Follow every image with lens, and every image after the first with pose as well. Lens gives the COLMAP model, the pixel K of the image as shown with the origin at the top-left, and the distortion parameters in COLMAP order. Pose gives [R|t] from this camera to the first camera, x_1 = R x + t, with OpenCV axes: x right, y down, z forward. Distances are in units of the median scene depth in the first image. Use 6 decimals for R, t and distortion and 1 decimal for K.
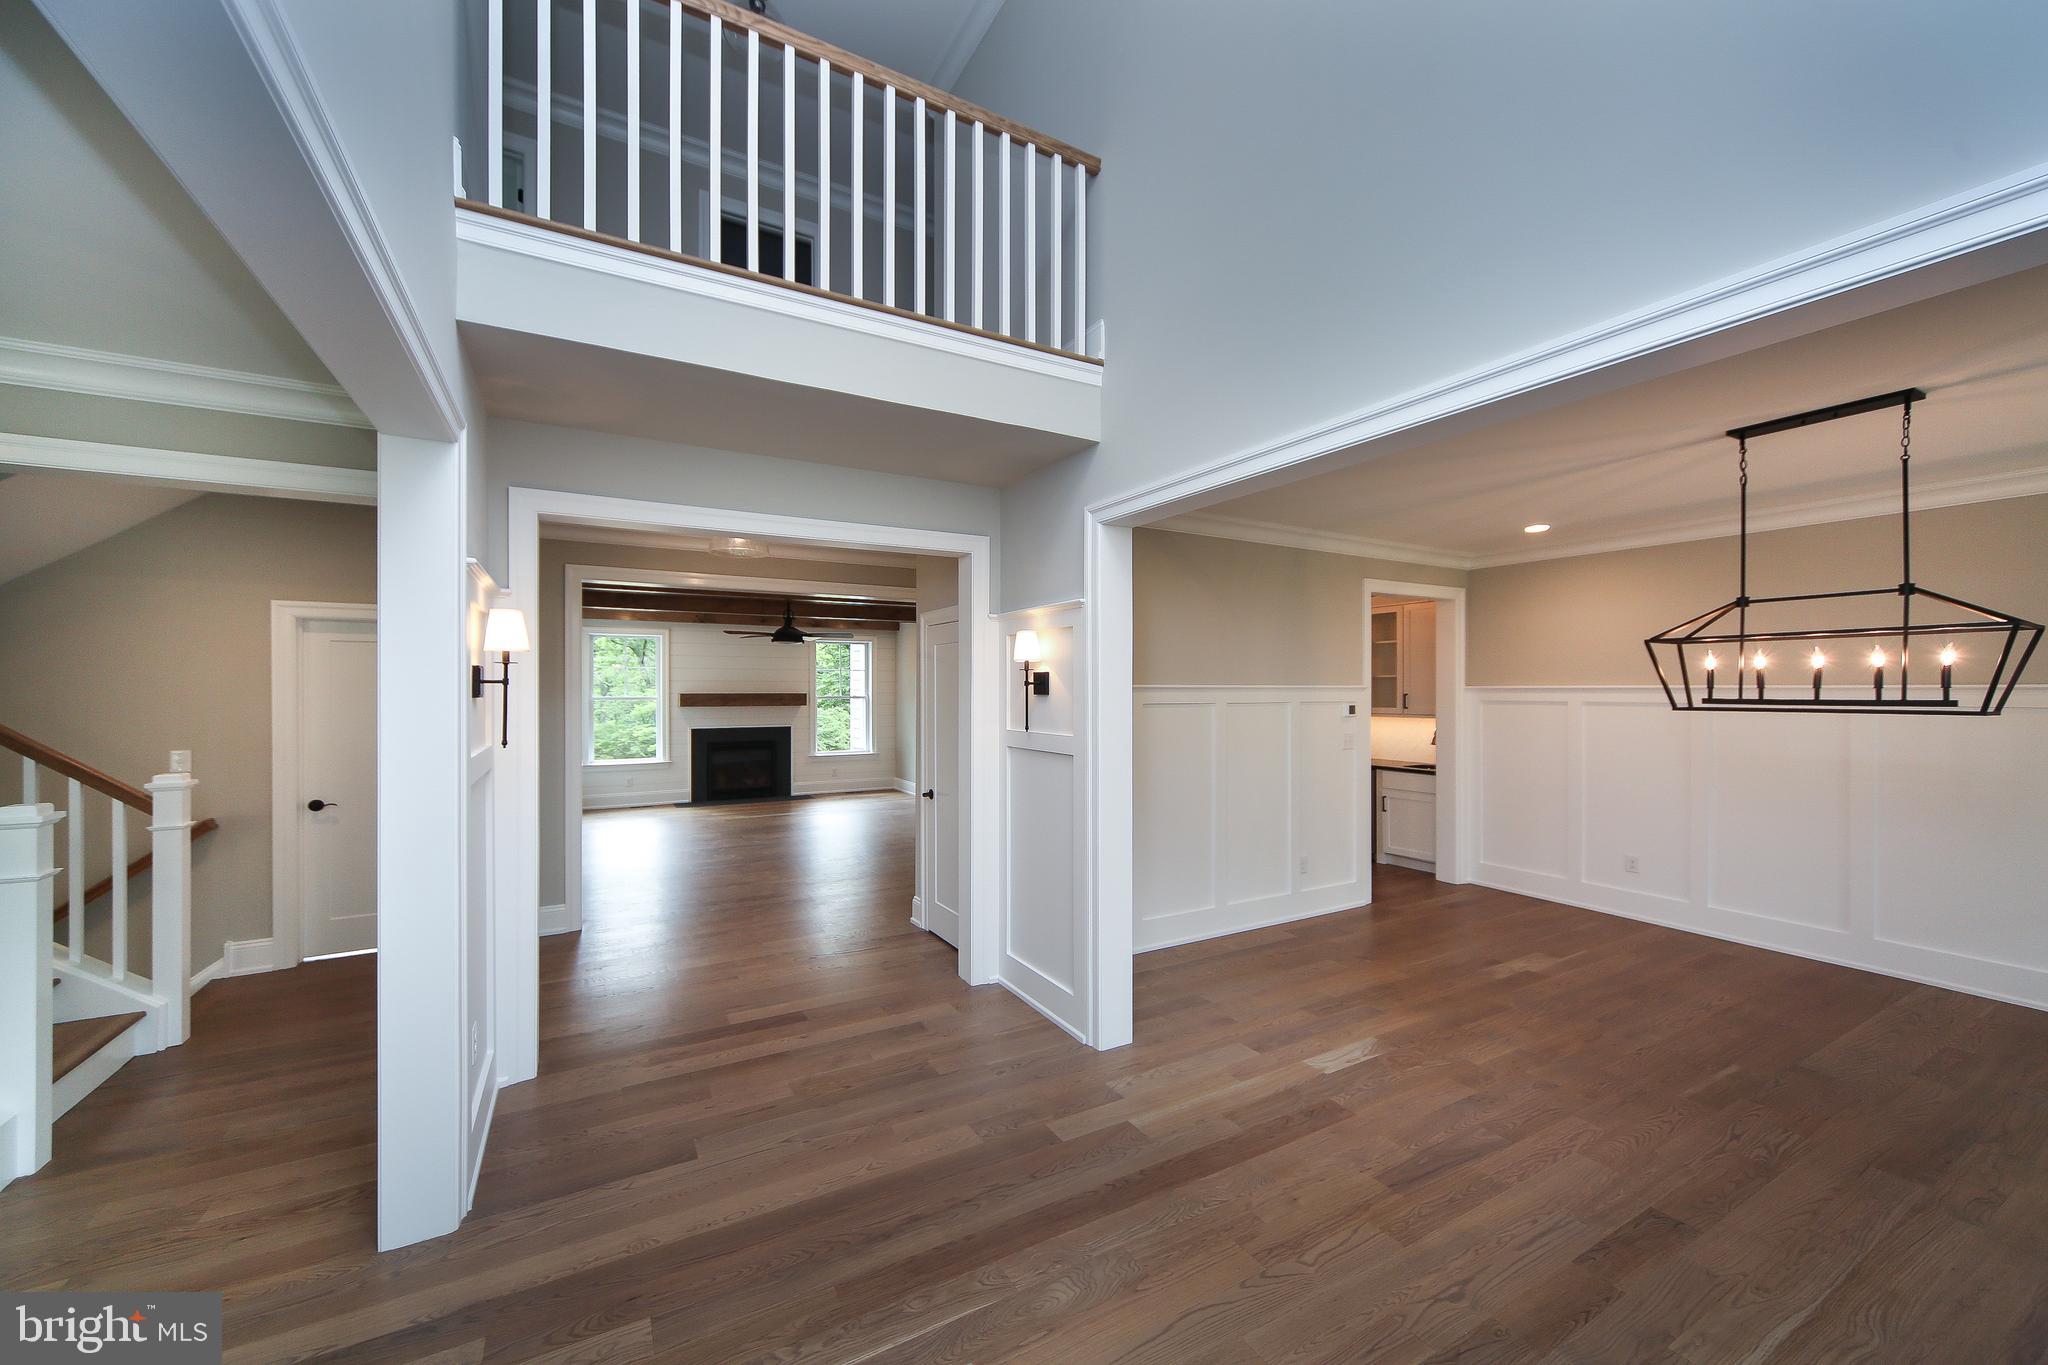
lens RADIAL K [[744.3, 0, 976.2], [0, 744.3, 687.2], [0, 0, 1]] dist [0.000257, 0.000084]
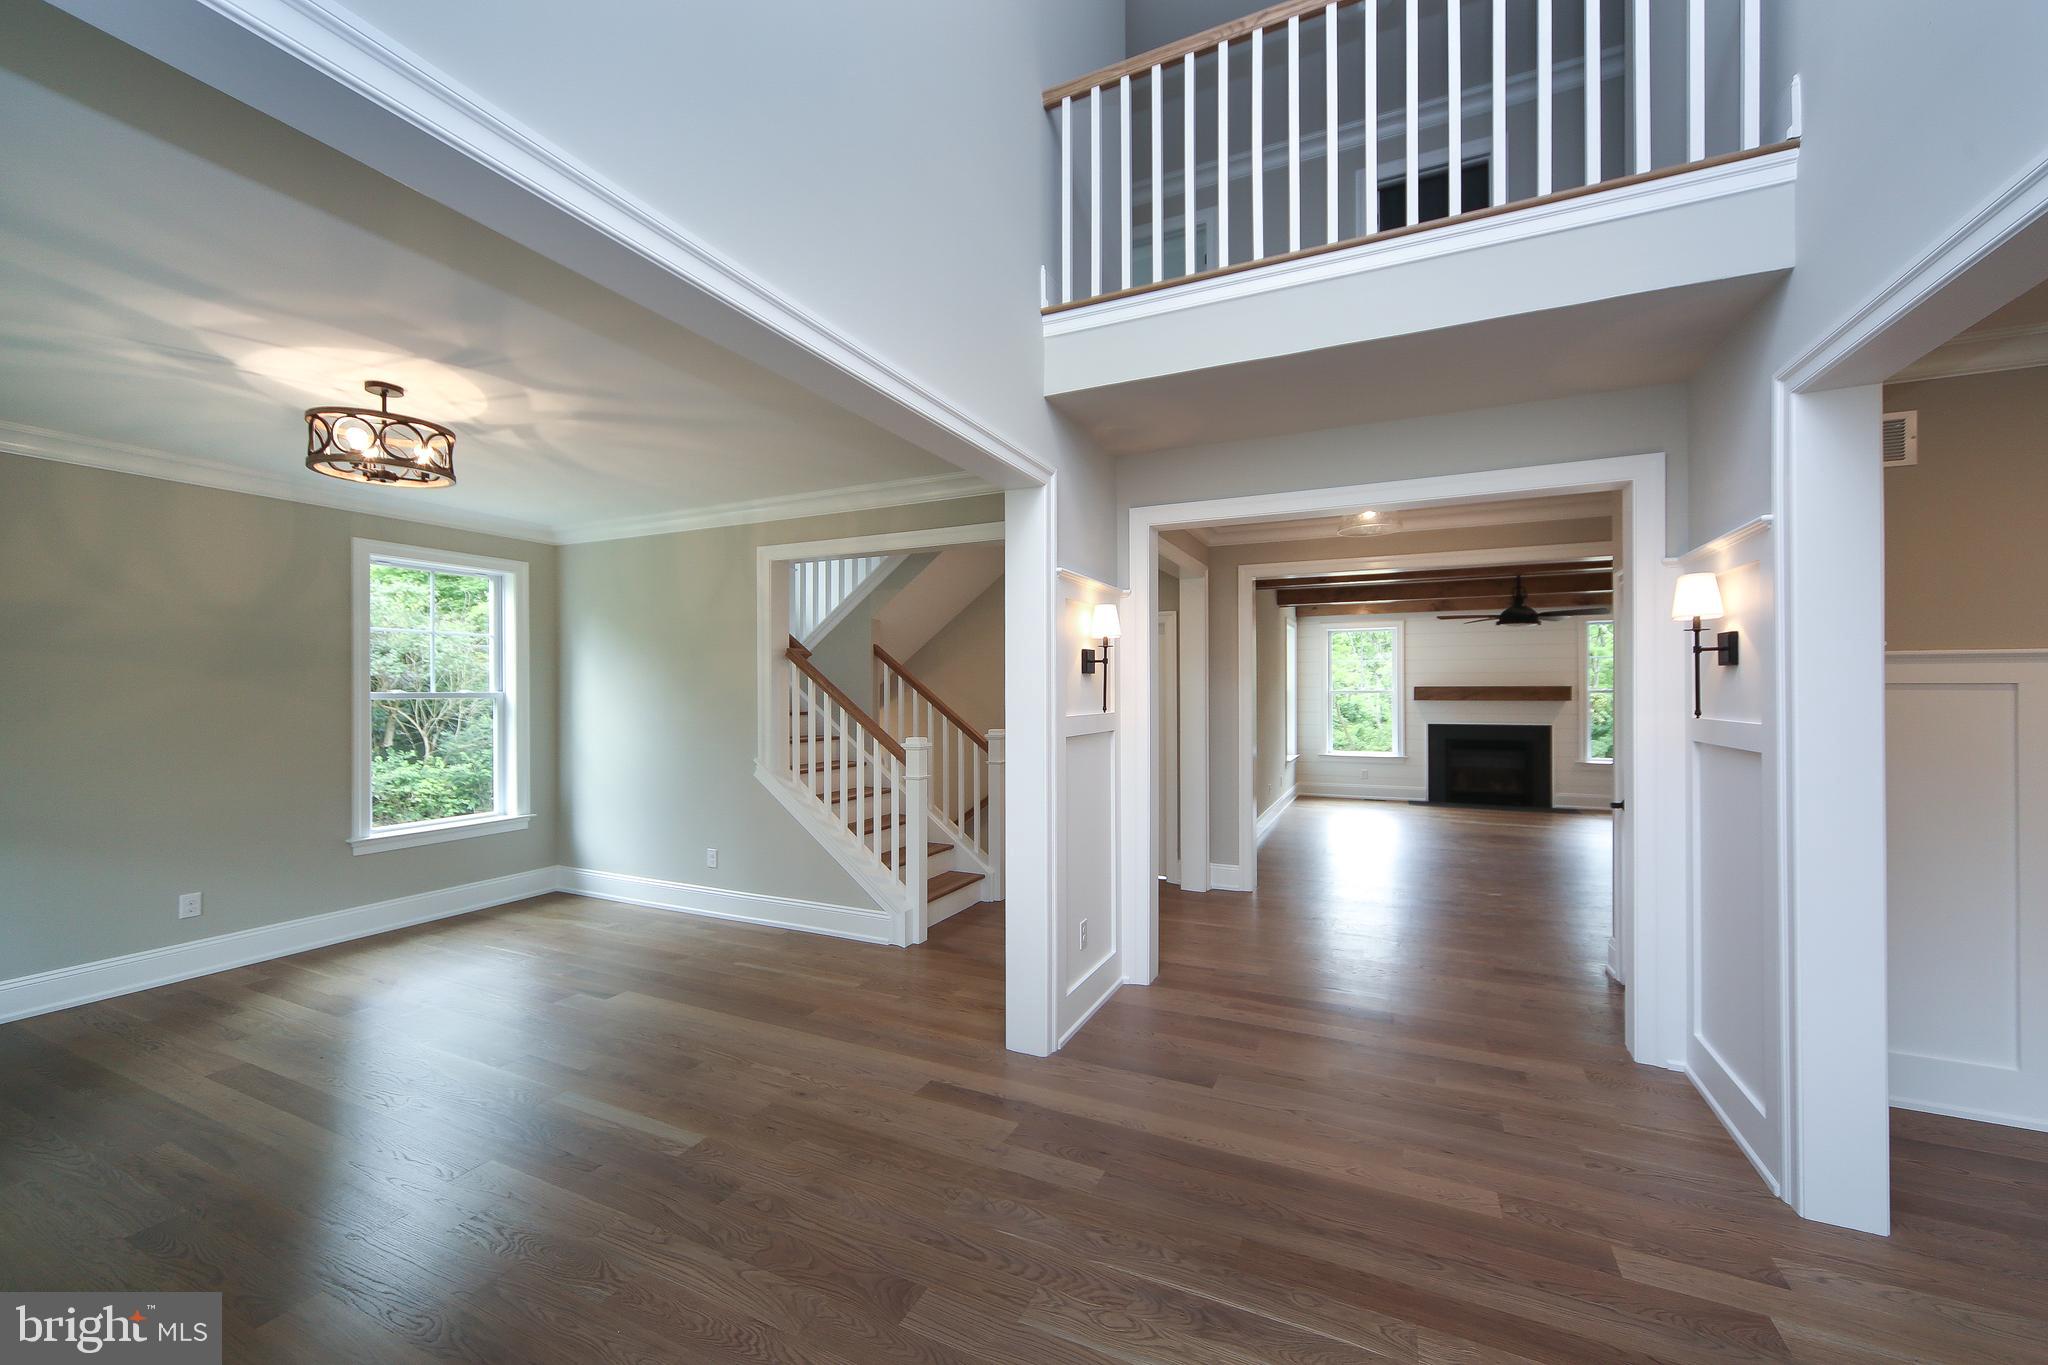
lens RADIAL K [[768.5, 0, 1069.3], [0, 768.5, 688.0], [0, 0, 1]] dist [0.000623, 0.000199]
pose [[0.624327, -0.004897, -0.781147, 0.285148], [0.004168, 0.999987, -0.002938, 0.032925], [0.781152, -0.001422, 0.624340, 0.094313]]
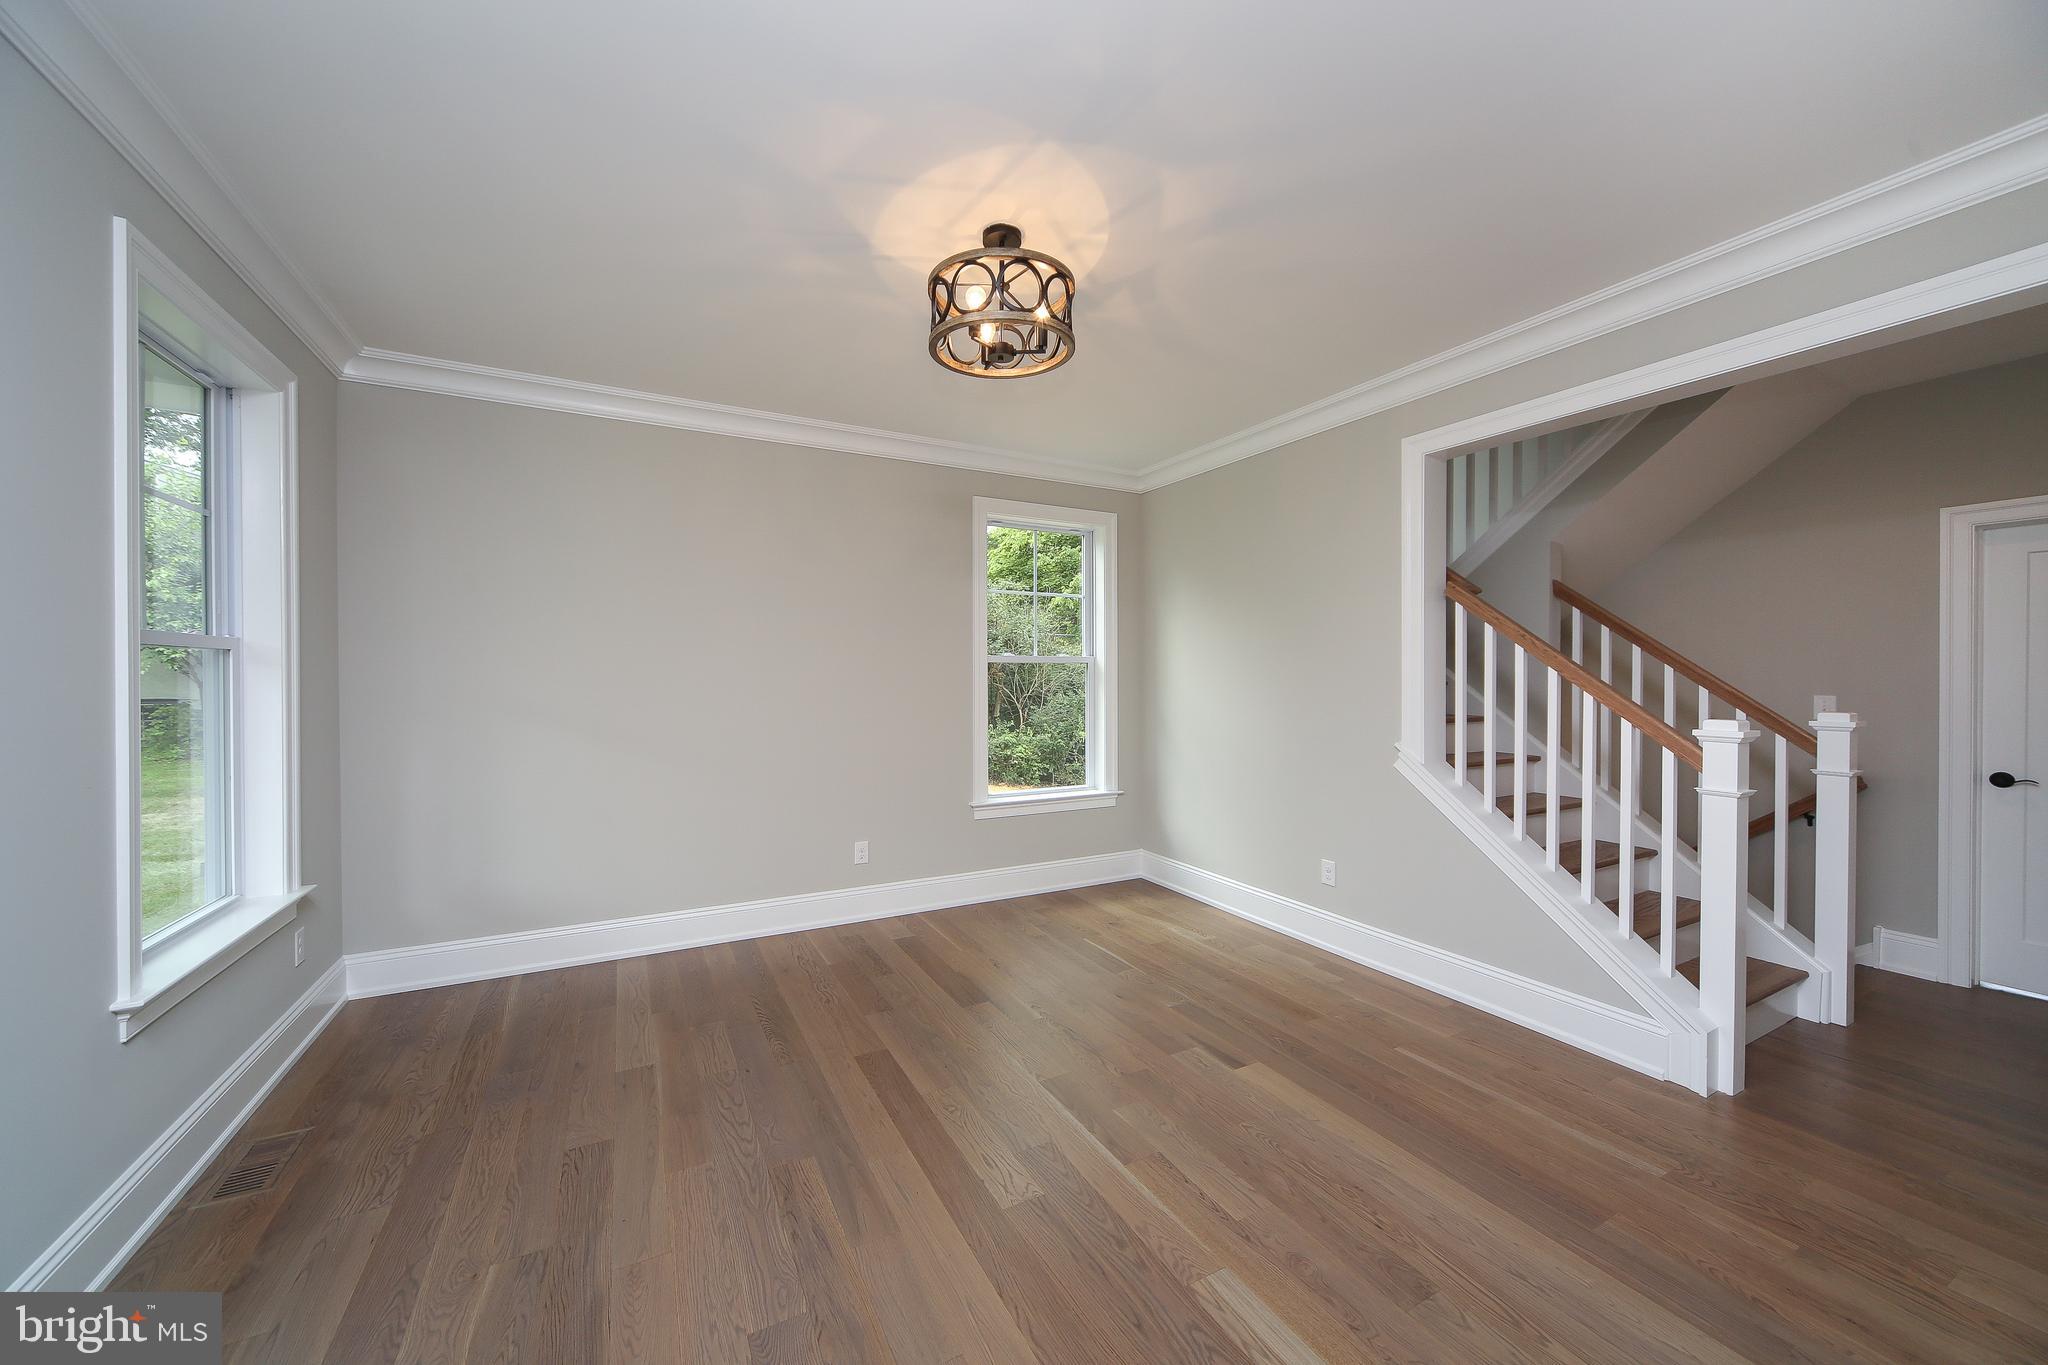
lens RADIAL K [[768.5, 0, 1069.3], [0, 768.5, 688.0], [0, 0, 1]] dist [0.000623, 0.000199]
pose [[0.045173, 0.012238, -0.998904, -0.213643], [-0.000302, 0.999925, 0.012237, 0.073991], [0.998979, -0.000251, 0.045173, 0.059280]]
